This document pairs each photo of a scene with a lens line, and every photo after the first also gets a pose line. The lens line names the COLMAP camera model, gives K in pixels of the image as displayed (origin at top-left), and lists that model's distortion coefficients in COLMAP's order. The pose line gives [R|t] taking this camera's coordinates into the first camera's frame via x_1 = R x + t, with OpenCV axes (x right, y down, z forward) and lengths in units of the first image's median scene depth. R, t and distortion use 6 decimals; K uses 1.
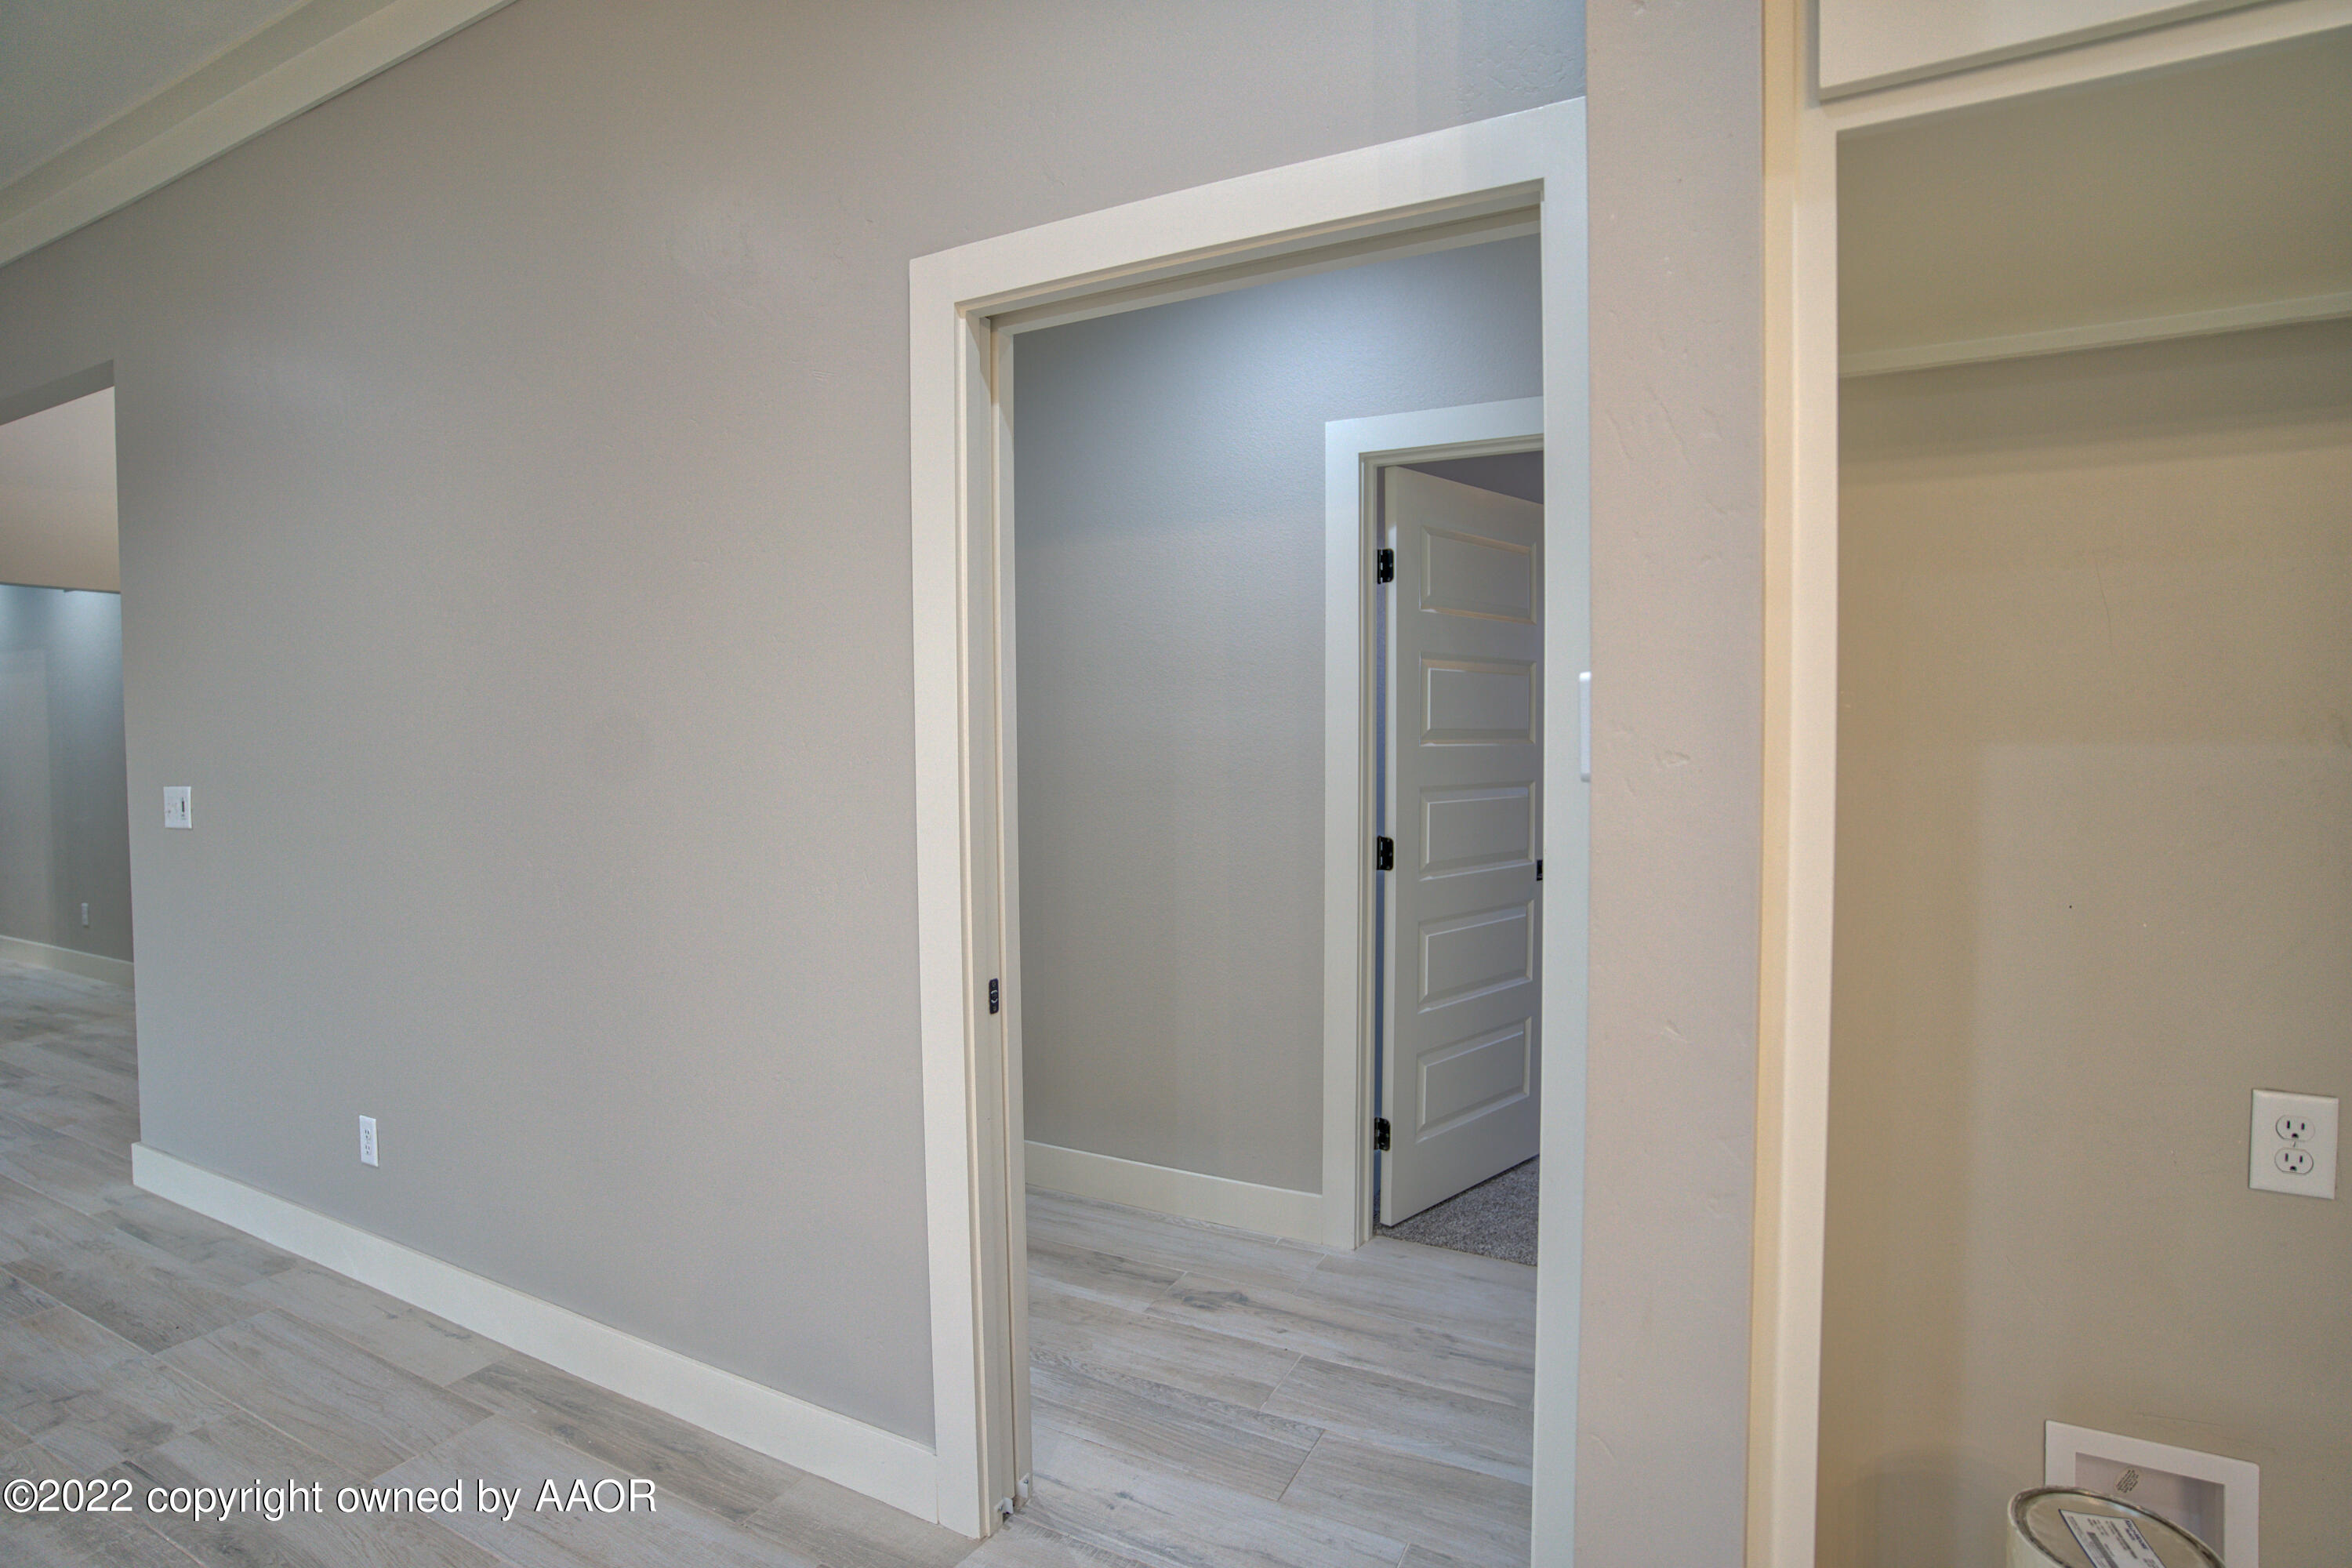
lens RADIAL K [[1156.3, 0, 1177.0], [0, 1156.3, 777.7], [0, 0, 1]] dist [-0.064029, 0.023064]
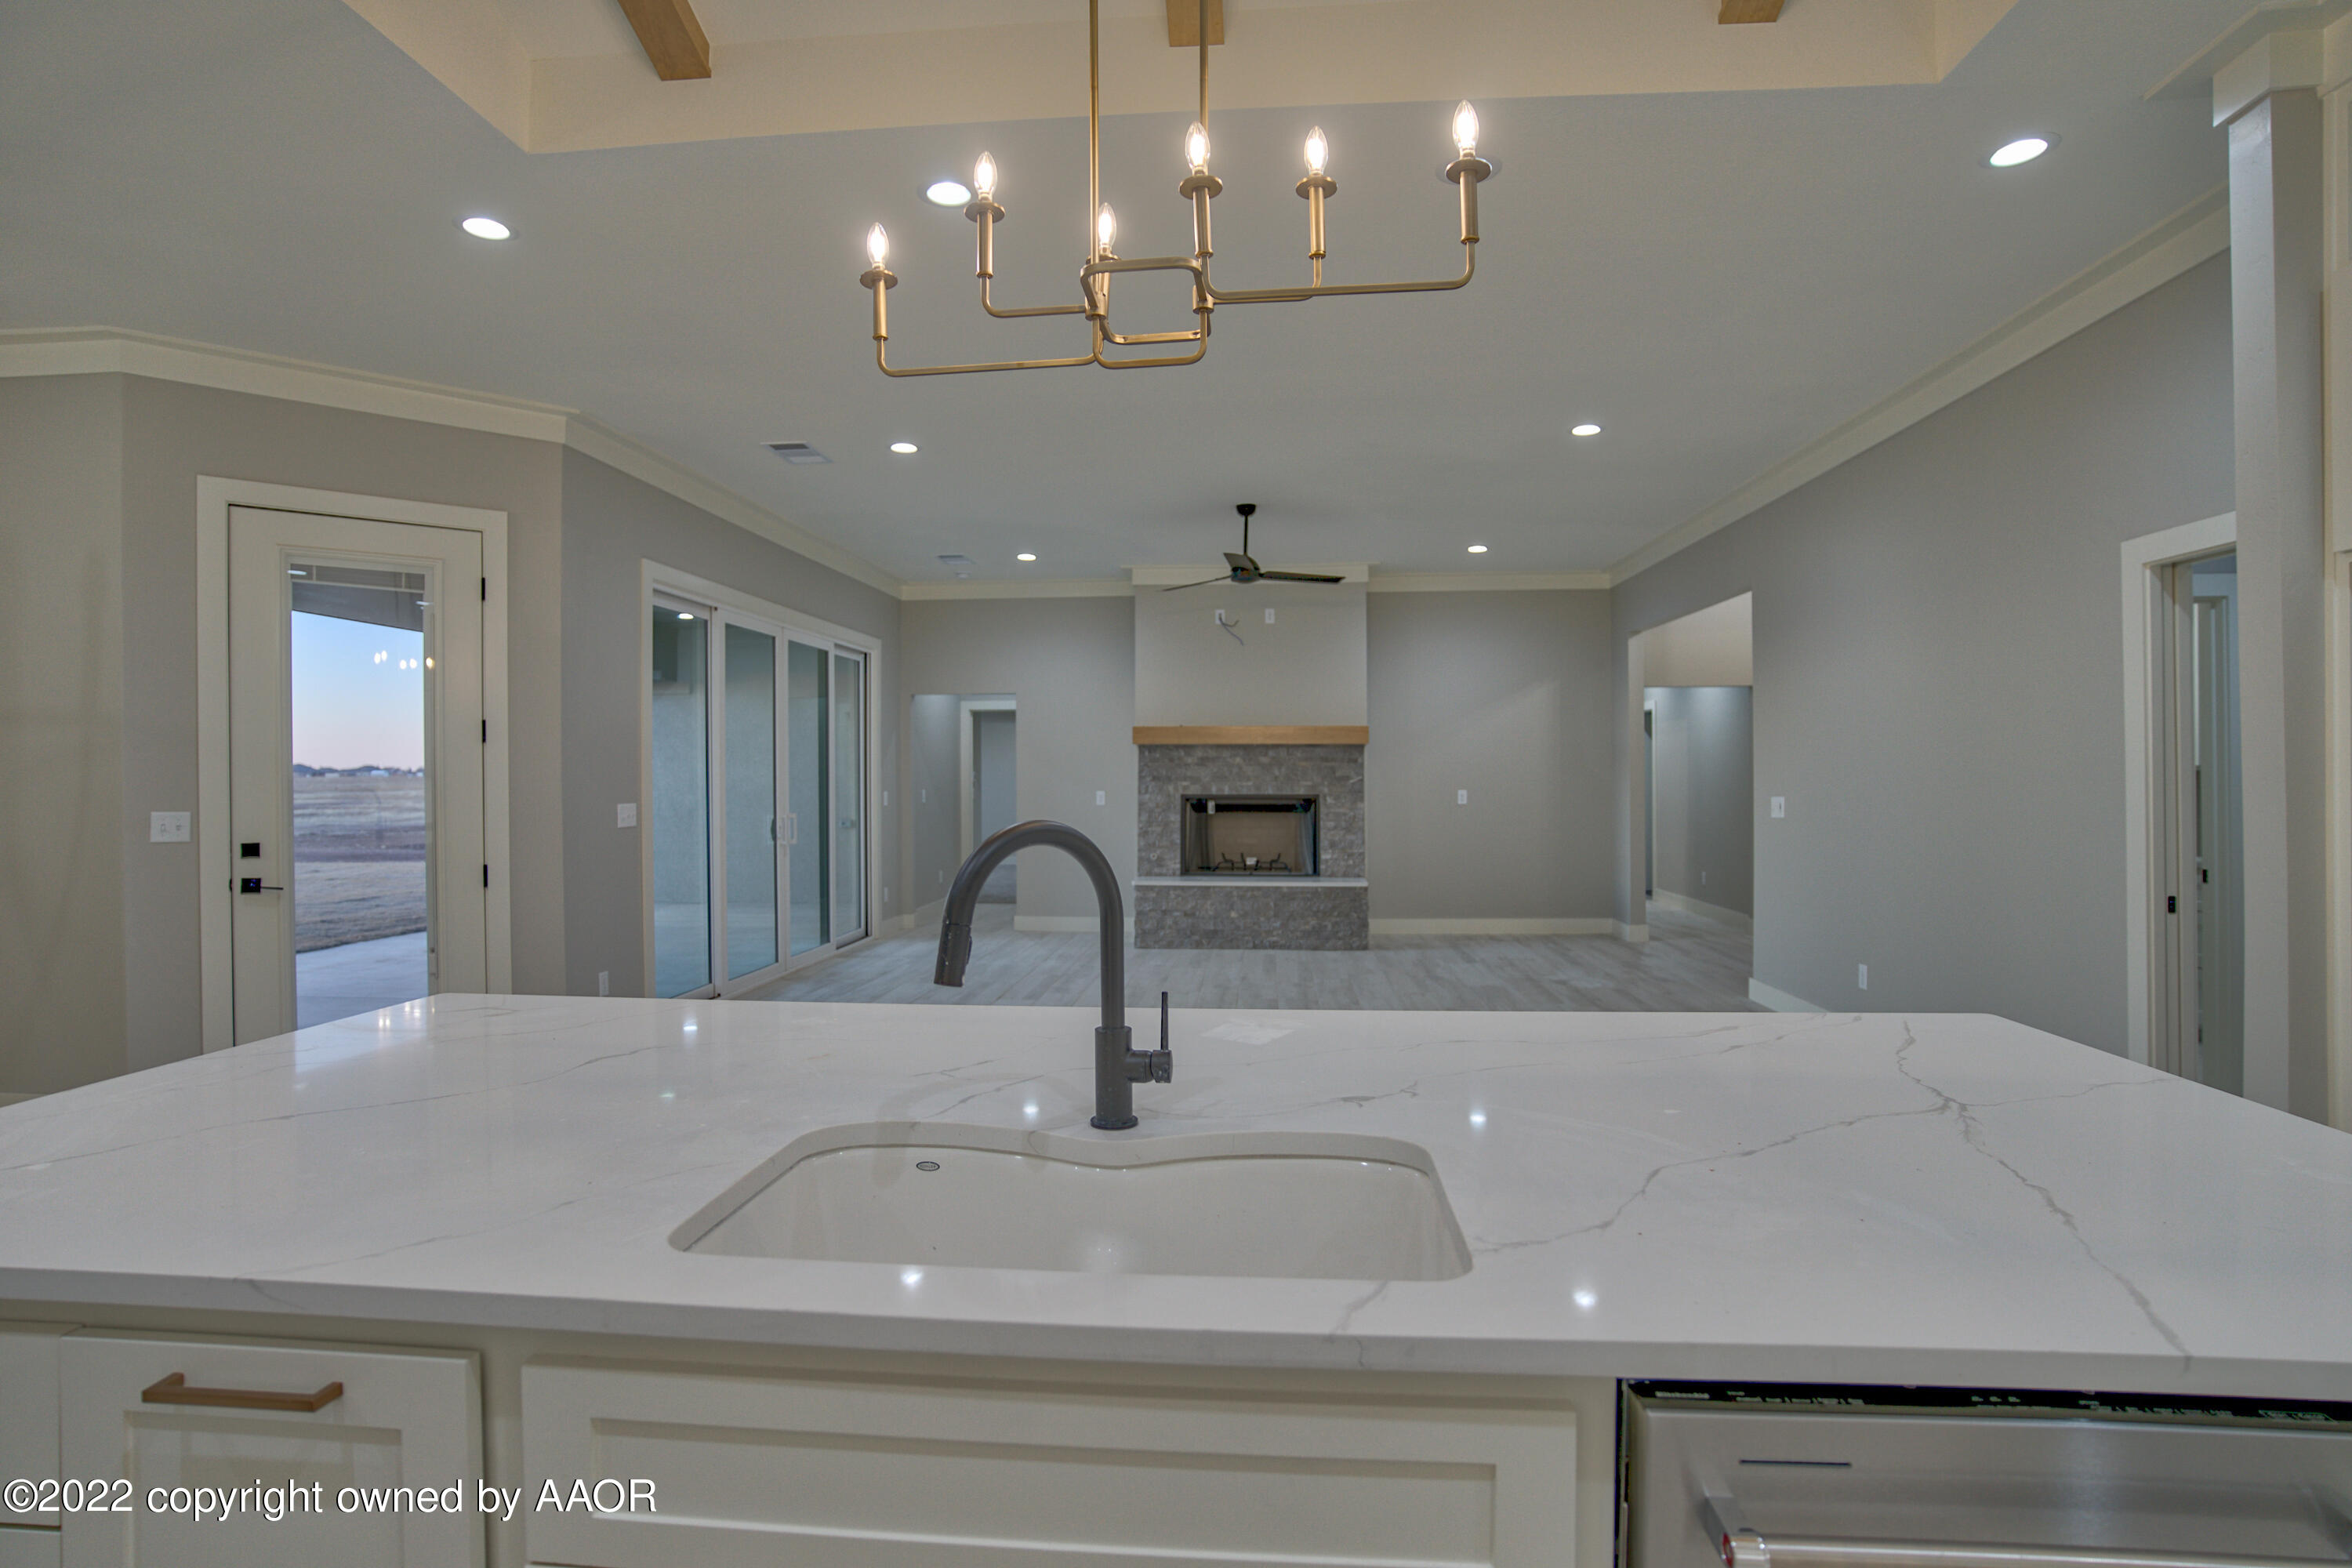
lens RADIAL K [[1156.3, 0, 1183.8], [0, 1156.3, 777.1], [0, 0, 1]] dist [-0.064029, 0.023064]
pose [[0.393408, 0.006583, -0.919340, 0.633618], [-0.036973, 0.999279, -0.008667, 0.035571], [0.918620, 0.037400, 0.393368, -0.891414]]
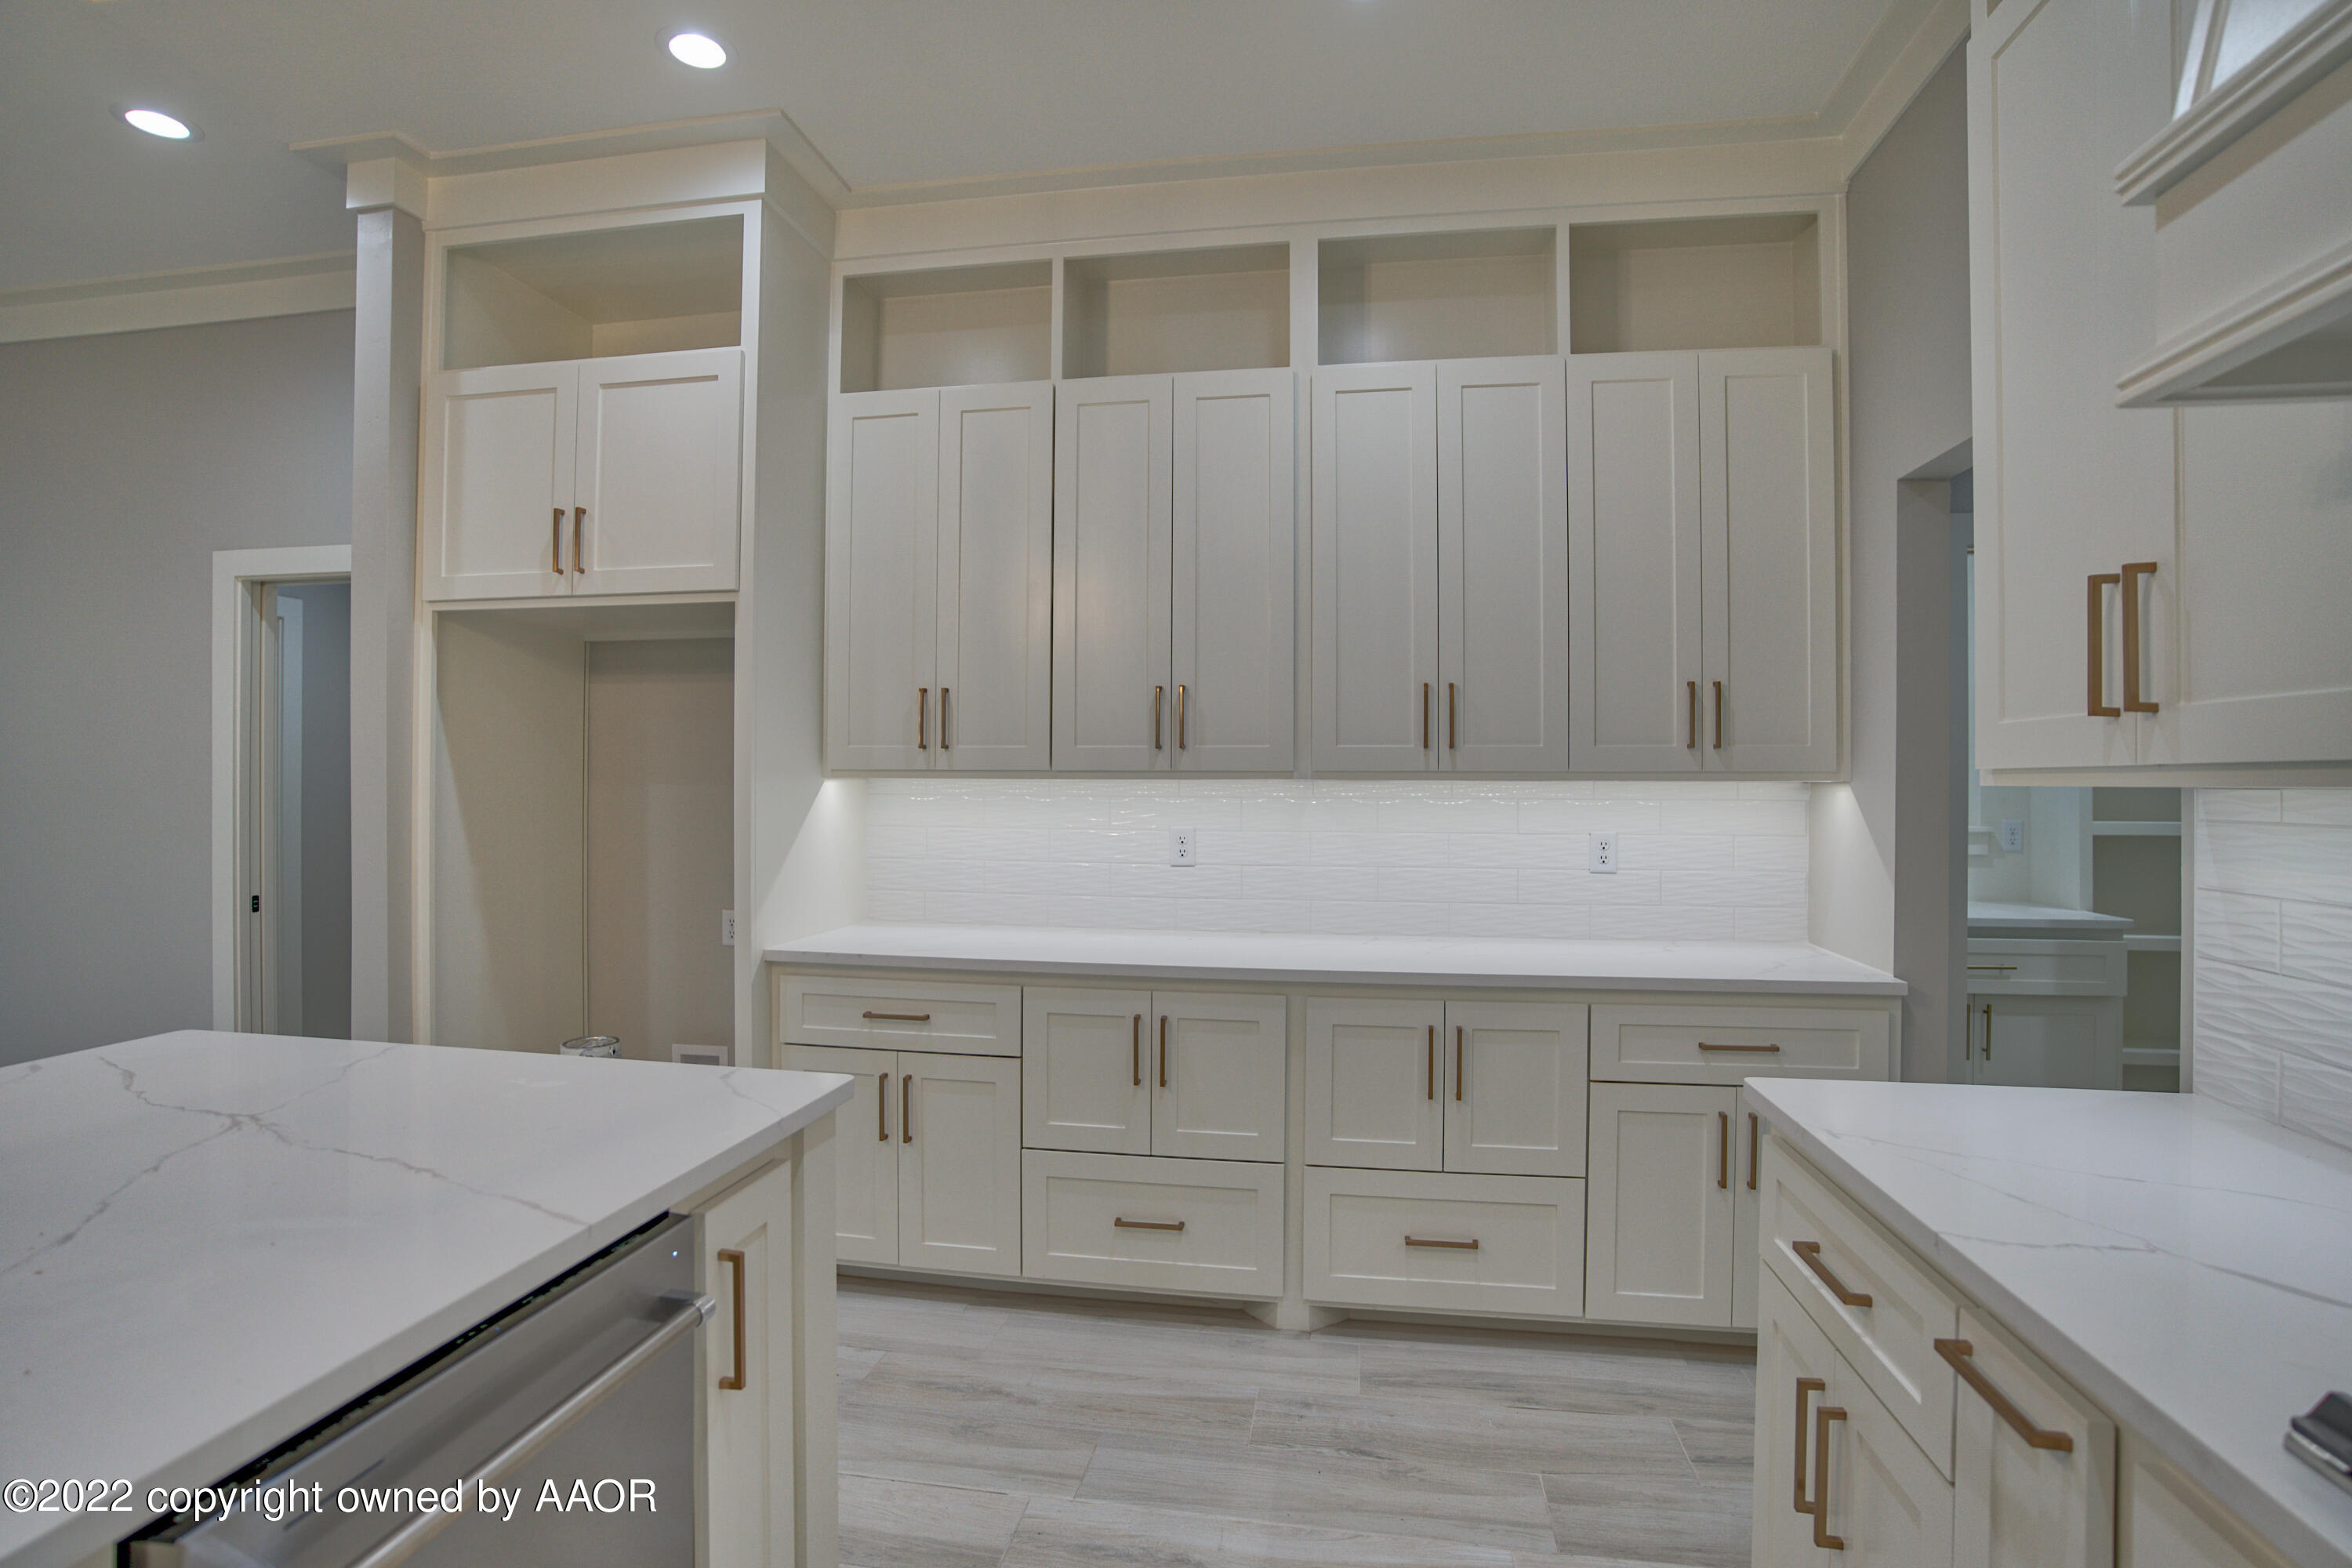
lens RADIAL K [[1150.8, 0, 1166.2], [0, 1150.8, 775.6], [0, 0, 1]] dist [-0.043083, 0.001191]
pose [[0.952246, 0.012559, 0.305075, 0.538549], [0.001233, 0.998987, -0.044977, 0.036311], [-0.305330, 0.043205, 0.951266, -0.974131]]
